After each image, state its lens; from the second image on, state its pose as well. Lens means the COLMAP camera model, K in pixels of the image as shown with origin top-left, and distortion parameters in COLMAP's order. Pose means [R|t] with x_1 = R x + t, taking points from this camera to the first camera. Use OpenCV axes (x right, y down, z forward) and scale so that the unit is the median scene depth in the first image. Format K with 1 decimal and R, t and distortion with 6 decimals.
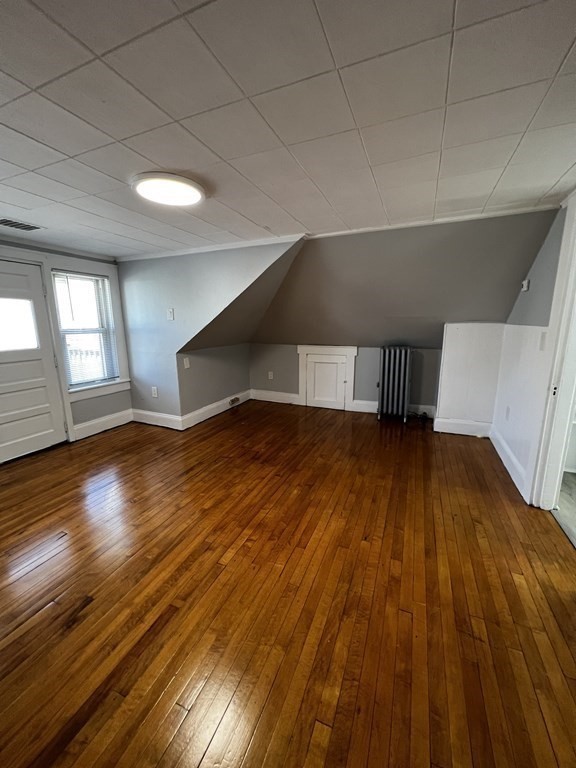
lens RADIAL K [[309.0, 0, 290.9], [0, 309.0, 384.1], [0, 0, 1]] dist [0.001876, 0.000209]
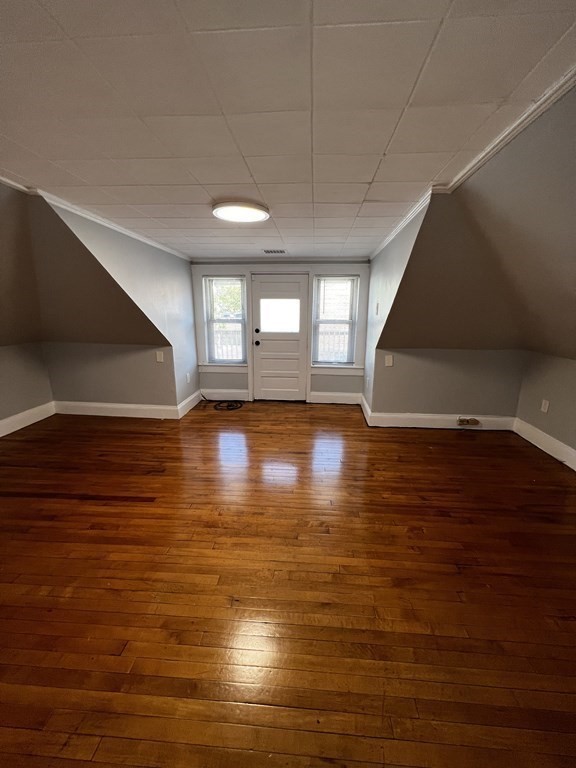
lens RADIAL K [[309.0, 0, 290.9], [0, 309.0, 384.1], [0, 0, 1]] dist [0.001876, 0.000209]
pose [[0.313952, 0.233594, -0.920254, 0.485922], [-0.198480, 0.963993, 0.176984, -0.114044], [0.928461, 0.127087, 0.349011, 0.425116]]
